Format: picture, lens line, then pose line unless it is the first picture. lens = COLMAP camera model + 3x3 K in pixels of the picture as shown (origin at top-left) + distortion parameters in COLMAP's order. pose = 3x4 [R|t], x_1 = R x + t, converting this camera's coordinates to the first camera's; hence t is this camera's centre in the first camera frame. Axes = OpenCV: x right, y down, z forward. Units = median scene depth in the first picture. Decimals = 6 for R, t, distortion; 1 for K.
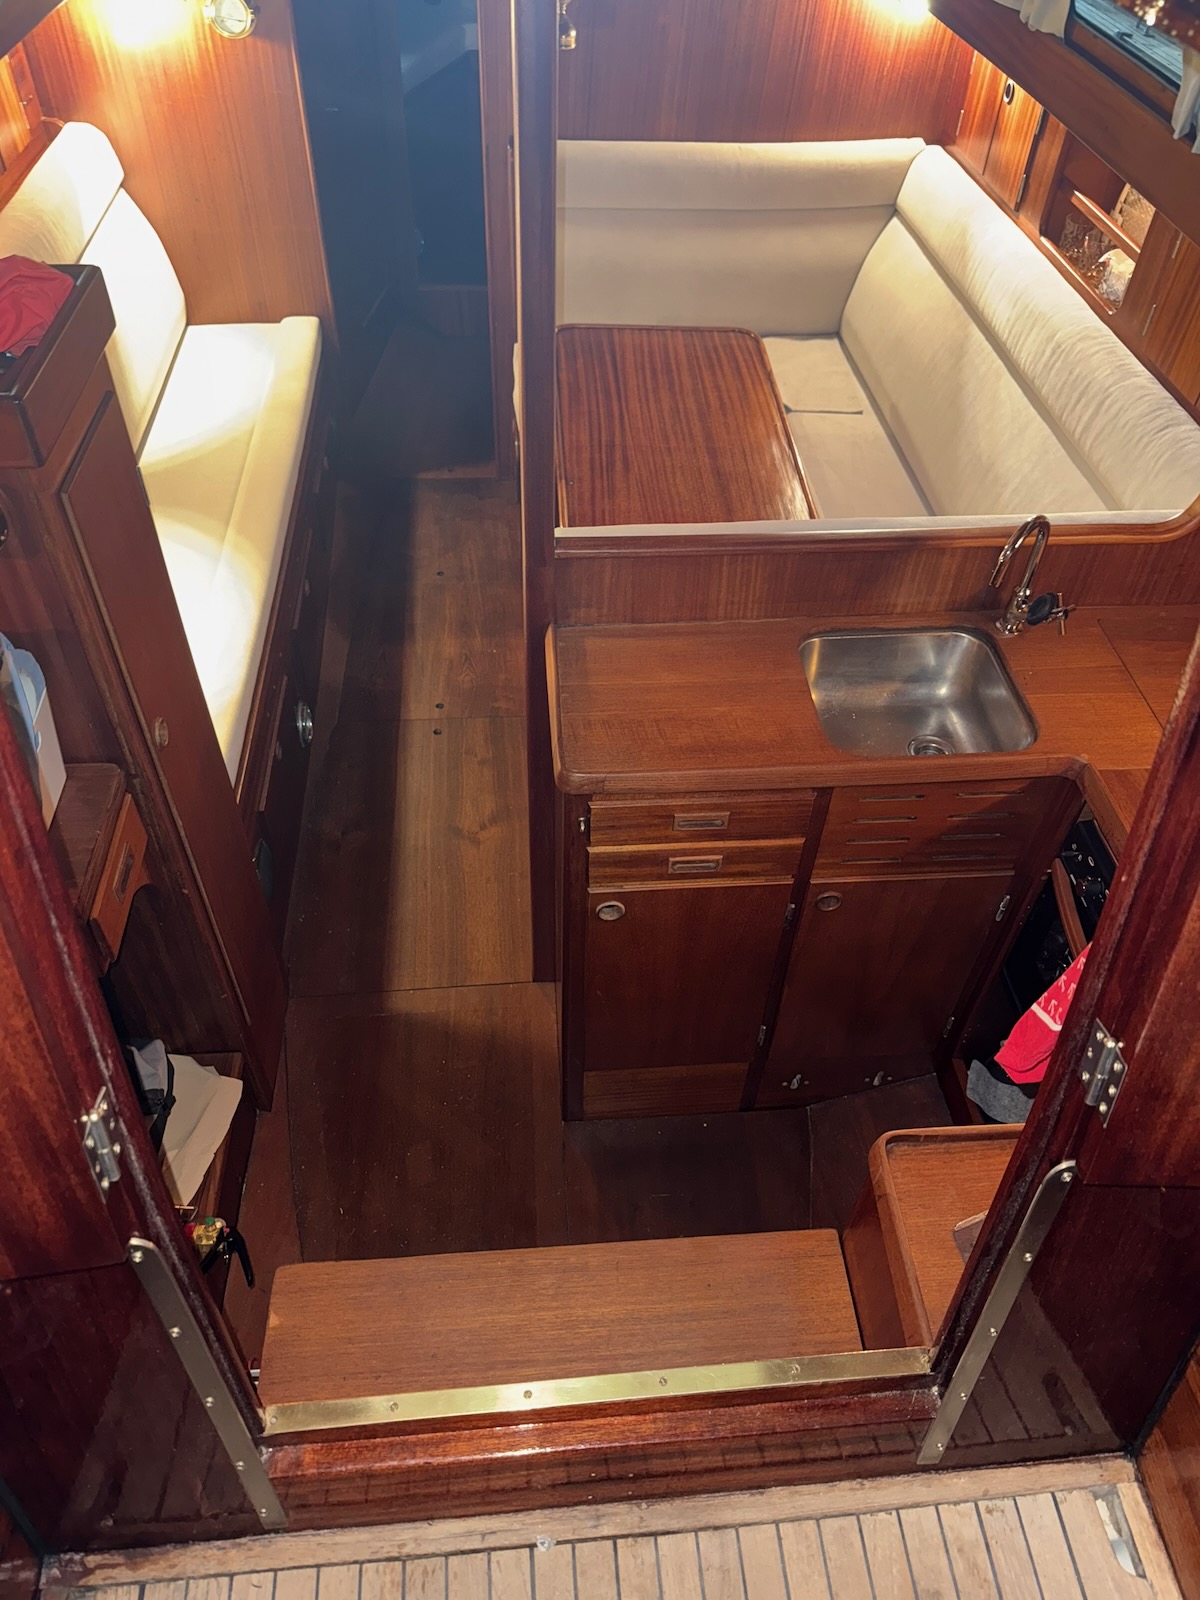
lens RADIAL K [[1121.6, 0, 608.7], [0, 1121.6, 798.2], [0, 0, 1]] dist [0.038079, -0.061984]
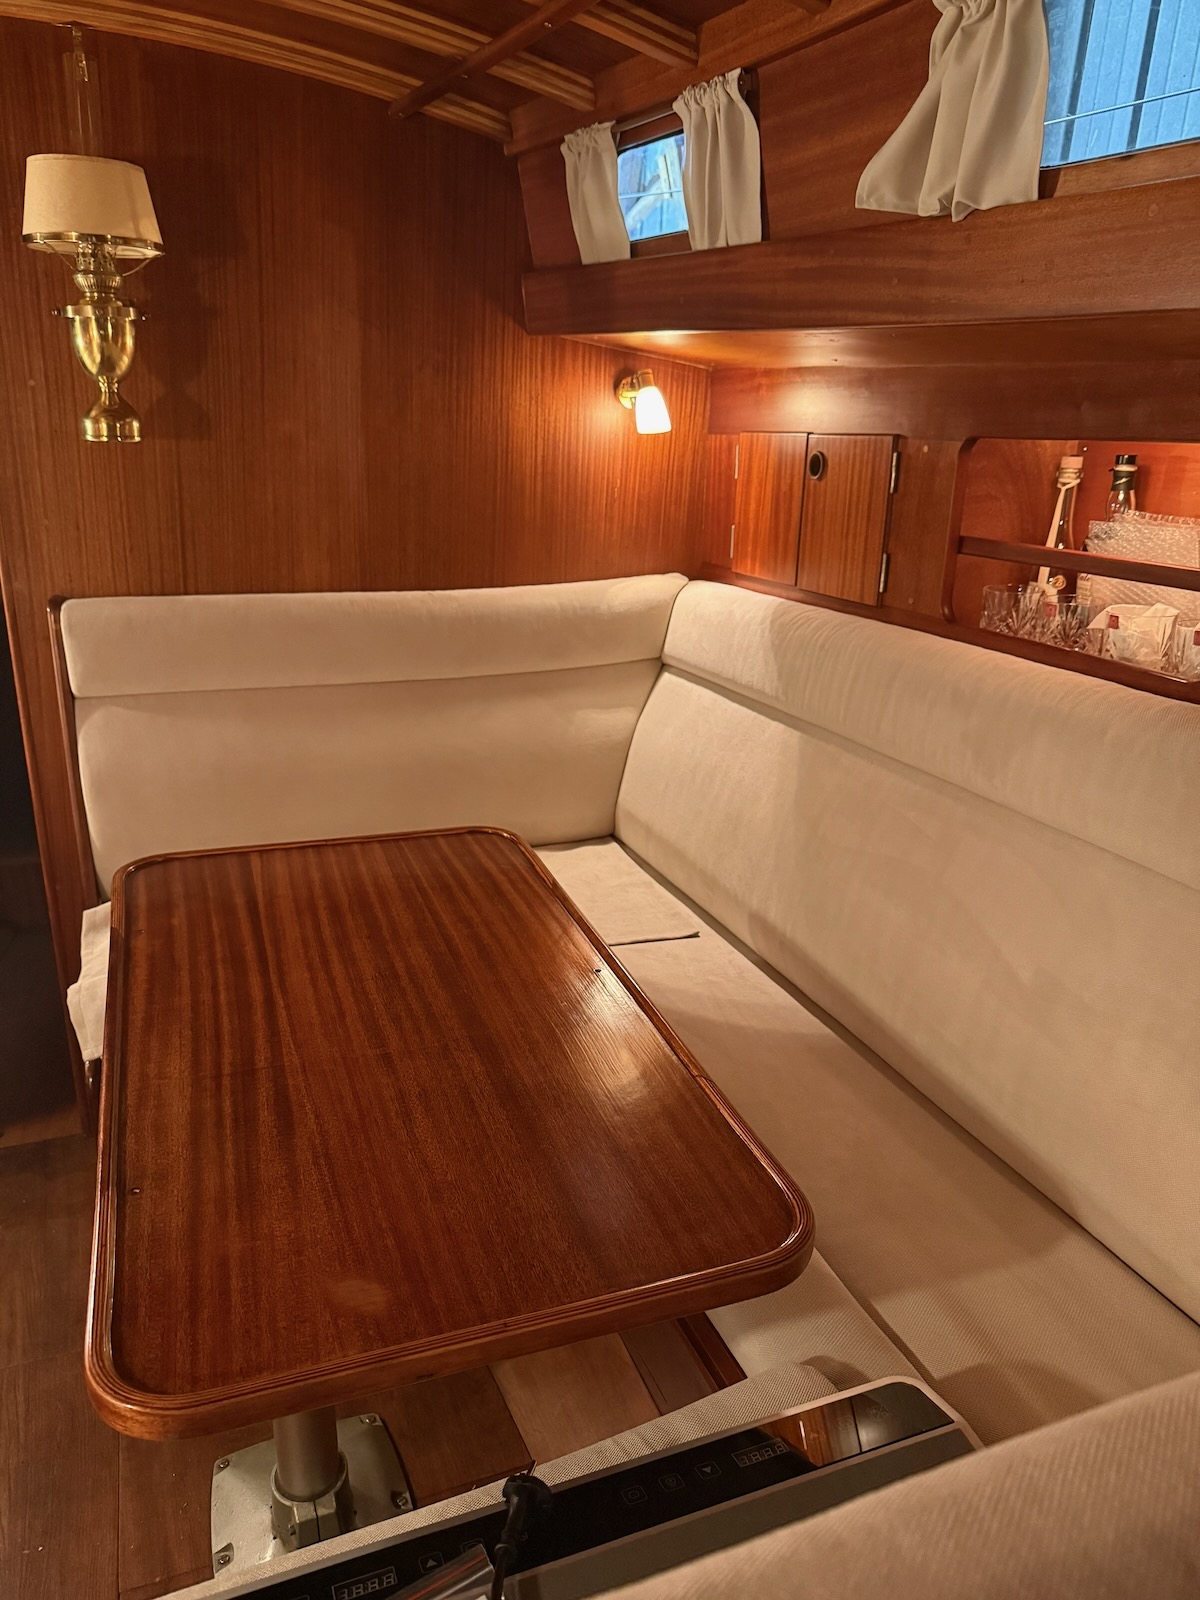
lens RADIAL K [[1121.6, 0, 608.7], [0, 1121.6, 798.2], [0, 0, 1]] dist [0.038079, -0.061984]
pose [[0.956874, -0.109327, 0.269145, 0.028247], [0.223453, 0.869027, -0.441431, -0.176583], [-0.185634, 0.482535, 0.855979, 0.534955]]
